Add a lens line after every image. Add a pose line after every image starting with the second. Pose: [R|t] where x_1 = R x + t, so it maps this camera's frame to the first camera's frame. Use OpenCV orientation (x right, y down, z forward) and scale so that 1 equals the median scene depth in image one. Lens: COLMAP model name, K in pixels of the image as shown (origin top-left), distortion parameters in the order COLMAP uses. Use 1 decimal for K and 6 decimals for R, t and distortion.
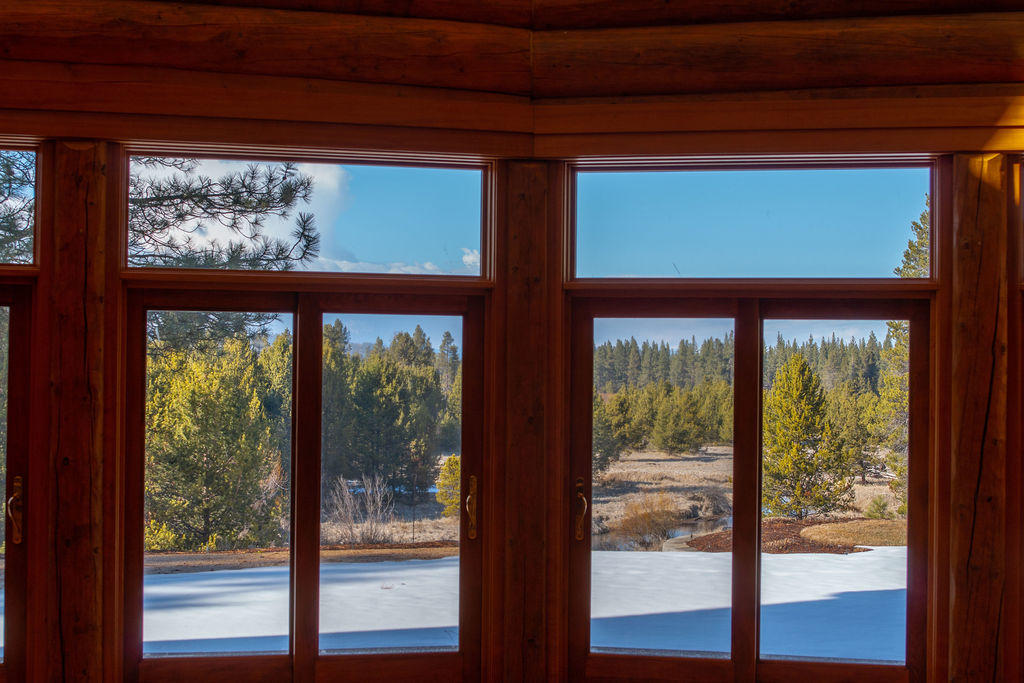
lens RADIAL K [[1632.5, 0, 512.0], [0, 1632.5, 341.5], [0, 0, 1]] dist [-0.055577, -0.093191]
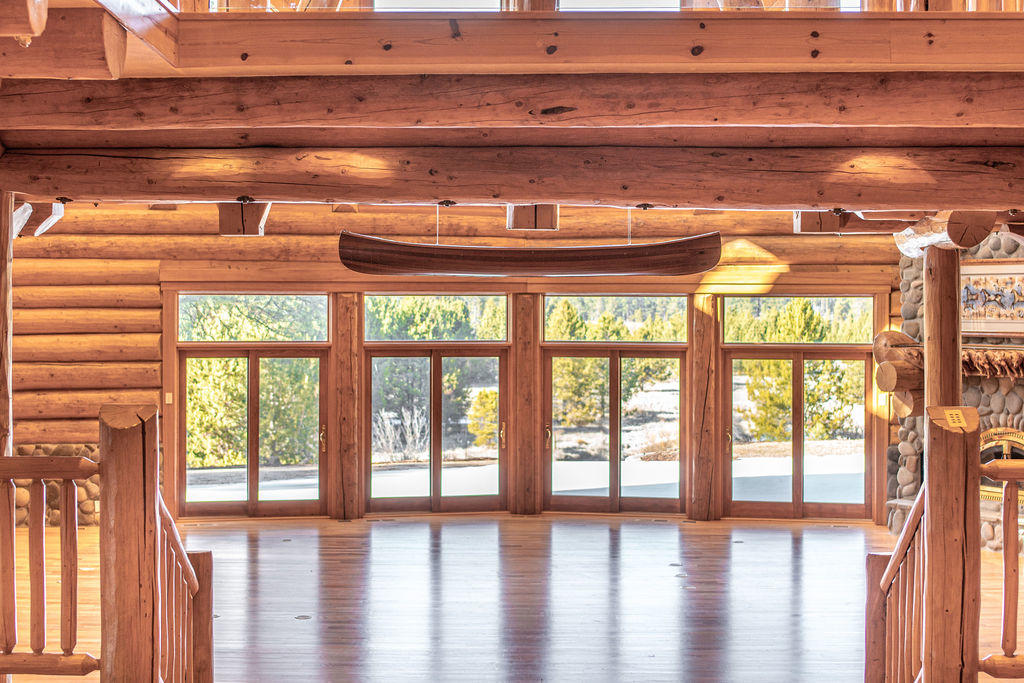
lens RADIAL K [[1699.2, 0, 512.0], [0, 1699.2, 341.5], [0, 0, 1]] dist [-0.015966, -0.051945]
pose [[0.999801, -0.009223, -0.017674, 0.003228], [0.010009, 0.998941, 0.044901, -0.014169], [0.017241, -0.045069, 0.998835, -0.142115]]
